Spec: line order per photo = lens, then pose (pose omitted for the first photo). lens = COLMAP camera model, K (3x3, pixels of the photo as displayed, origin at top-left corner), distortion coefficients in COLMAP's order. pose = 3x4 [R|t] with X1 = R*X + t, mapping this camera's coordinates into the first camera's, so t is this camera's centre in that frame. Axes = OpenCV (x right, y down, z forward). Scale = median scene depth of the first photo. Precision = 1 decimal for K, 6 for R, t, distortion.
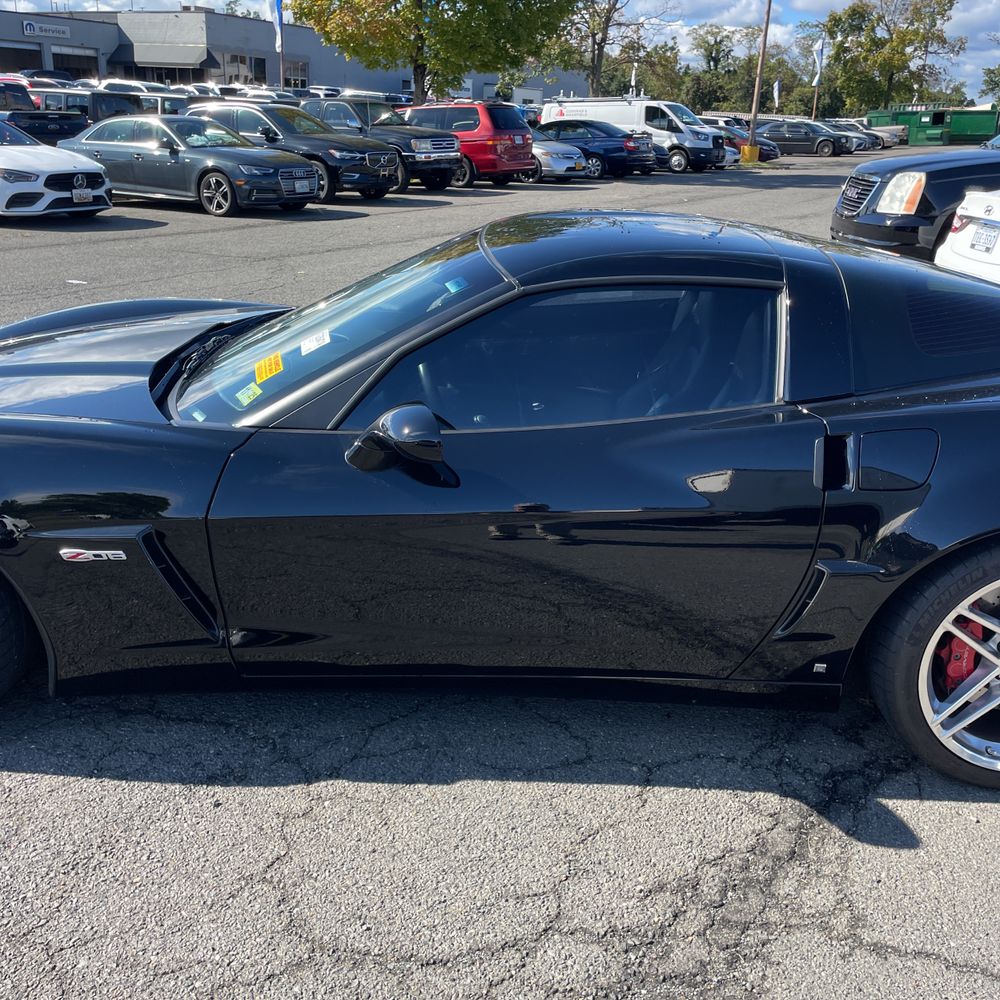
lens RADIAL K [[1010.6, 0, 505.2], [0, 1010.6, 497.3], [0, 0, 1]] dist [0.095606, -0.131821]
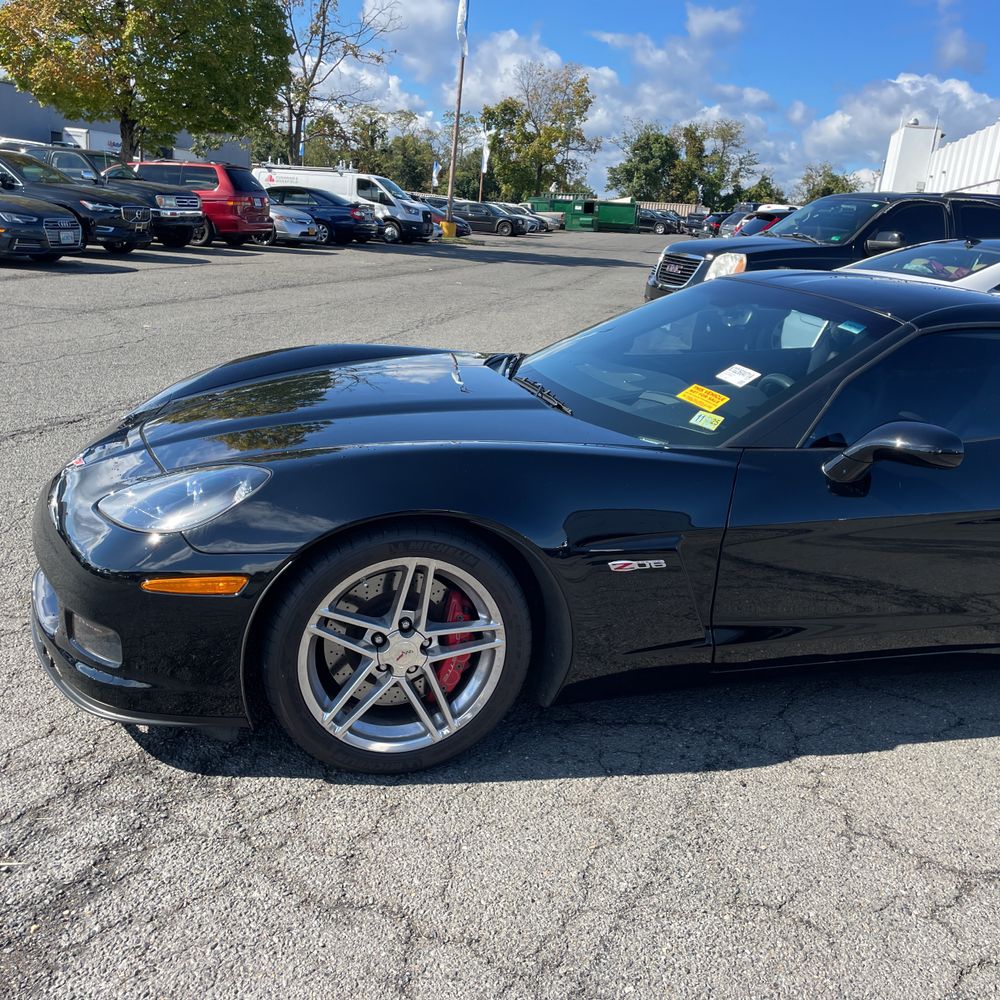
lens RADIAL K [[1013.1, 0, 485.9], [0, 1013.1, 497.5], [0, 0, 1]] dist [0.089412, -0.128364]
pose [[0.947278, -0.033558, 0.318651, -0.106679], [0.053580, 0.997087, -0.054276, 0.004042], [-0.315902, 0.068488, 0.946317, 0.001898]]
